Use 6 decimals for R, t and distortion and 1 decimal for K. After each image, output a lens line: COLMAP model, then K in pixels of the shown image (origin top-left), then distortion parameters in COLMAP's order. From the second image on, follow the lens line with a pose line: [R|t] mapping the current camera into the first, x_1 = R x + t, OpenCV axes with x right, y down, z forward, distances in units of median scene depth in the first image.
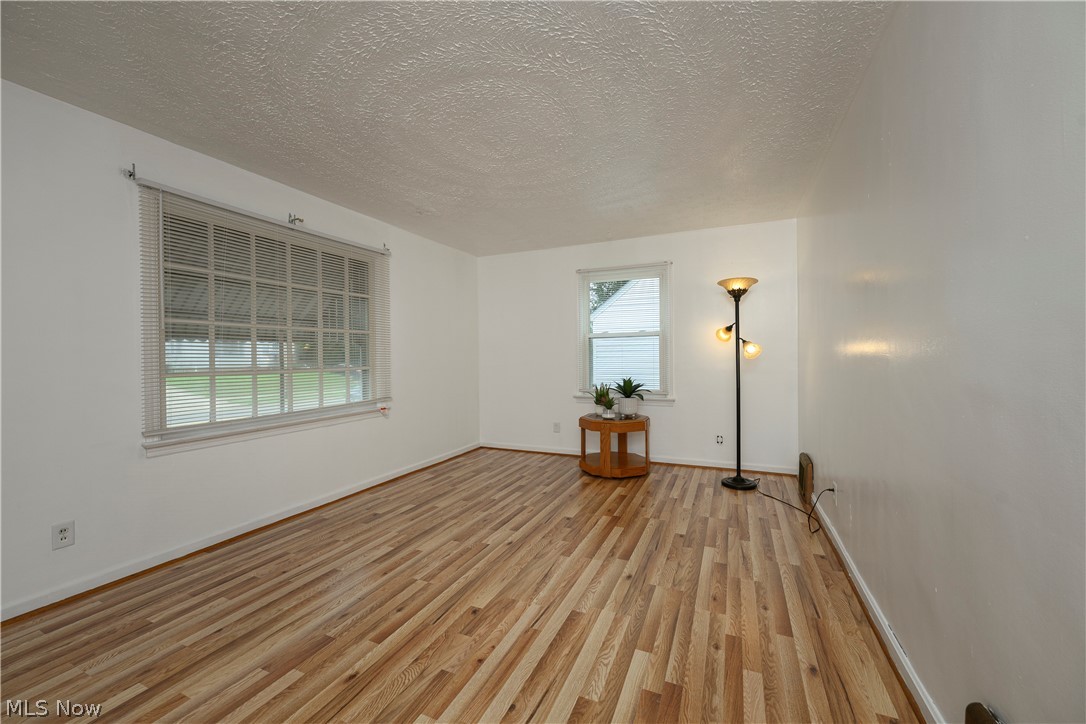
lens RADIAL K [[430.8, 0, 539.4], [0, 430.8, 360.9], [0, 0, 1]] dist [-0.000713, 0.000318]
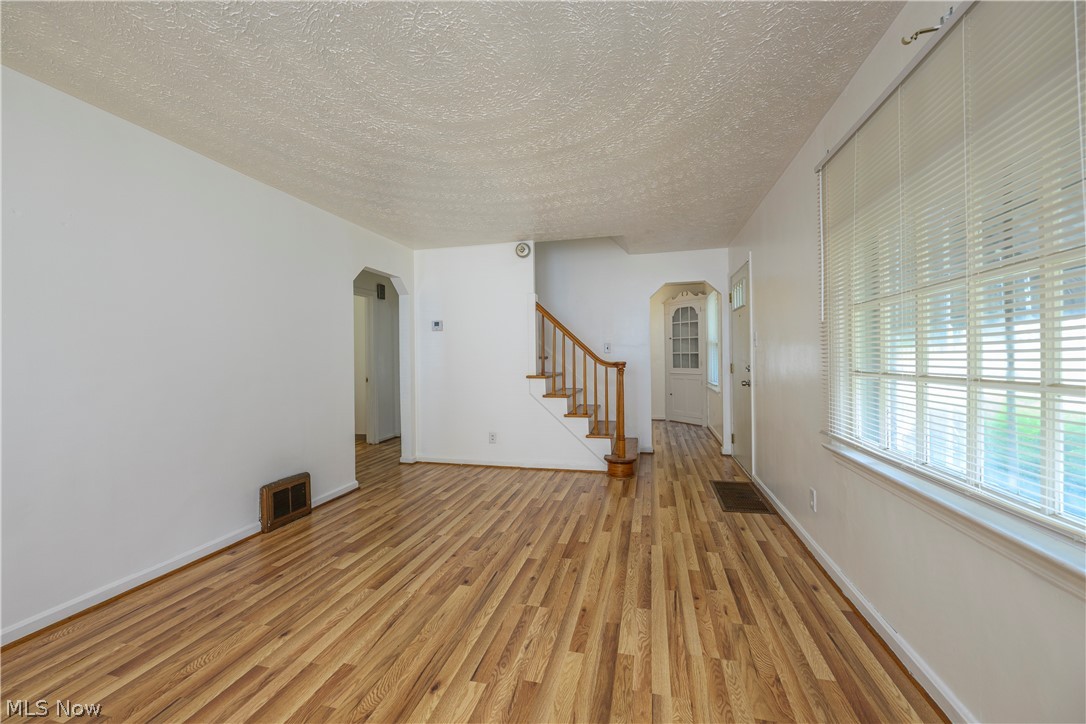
lens RADIAL K [[430.8, 0, 537.5], [0, 430.8, 357.1], [0, 0, 1]] dist [-0.000713, 0.000318]
pose [[-0.985475, 0.022877, -0.168272, -0.120249], [0.021675, 0.999725, 0.008975, -0.017559], [0.168431, 0.005197, -0.985700, 1.637494]]
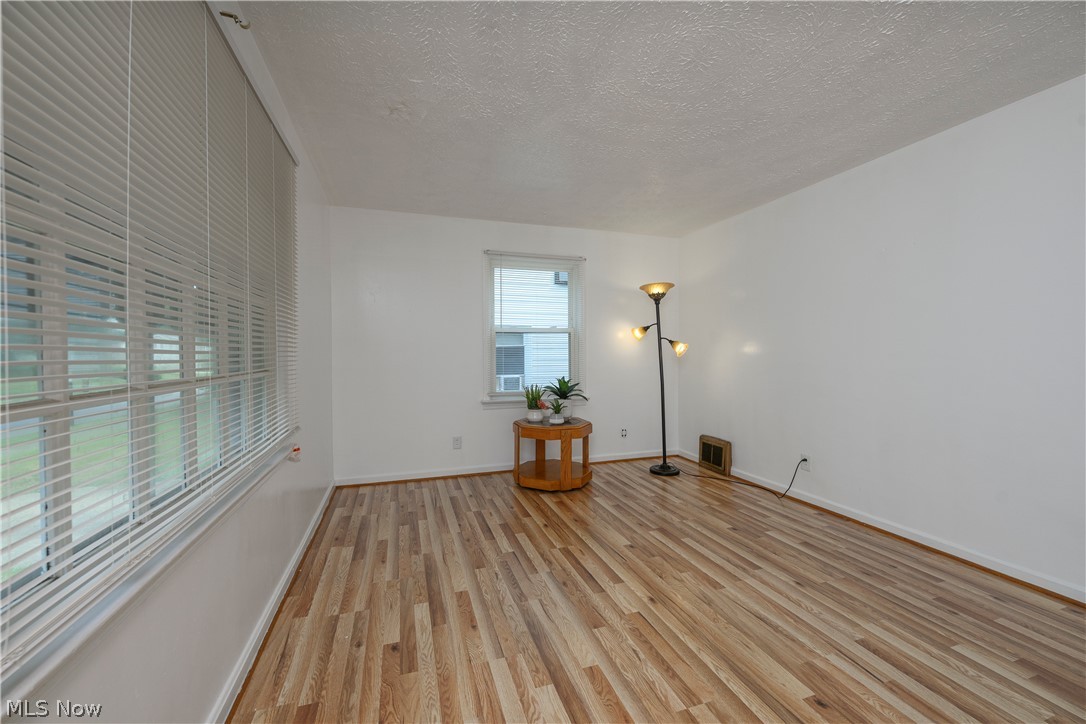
lens RADIAL K [[430.8, 0, 542.4], [0, 430.8, 354.6], [0, 0, 1]] dist [-0.000713, 0.000318]
pose [[0.733890, 0.004287, 0.679255, -0.749246], [0.003348, 0.999945, -0.009927, 0.000503], [-0.679260, 0.009560, 0.733835, 0.591835]]
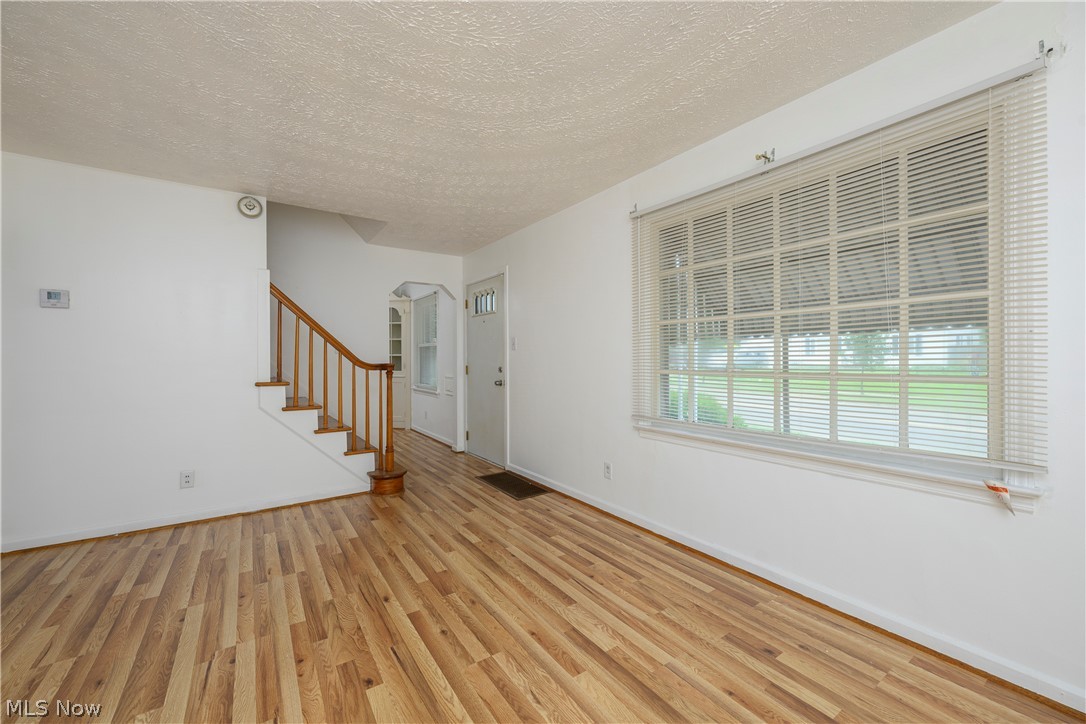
lens RADIAL K [[430.8, 0, 539.9], [0, 430.8, 357.5], [0, 0, 1]] dist [-0.000713, 0.000318]
pose [[-0.522857, 0.011574, -0.852342, 0.266968], [0.000766, 0.999914, 0.013108, -0.017282], [0.852420, 0.006201, -0.522821, 1.270469]]
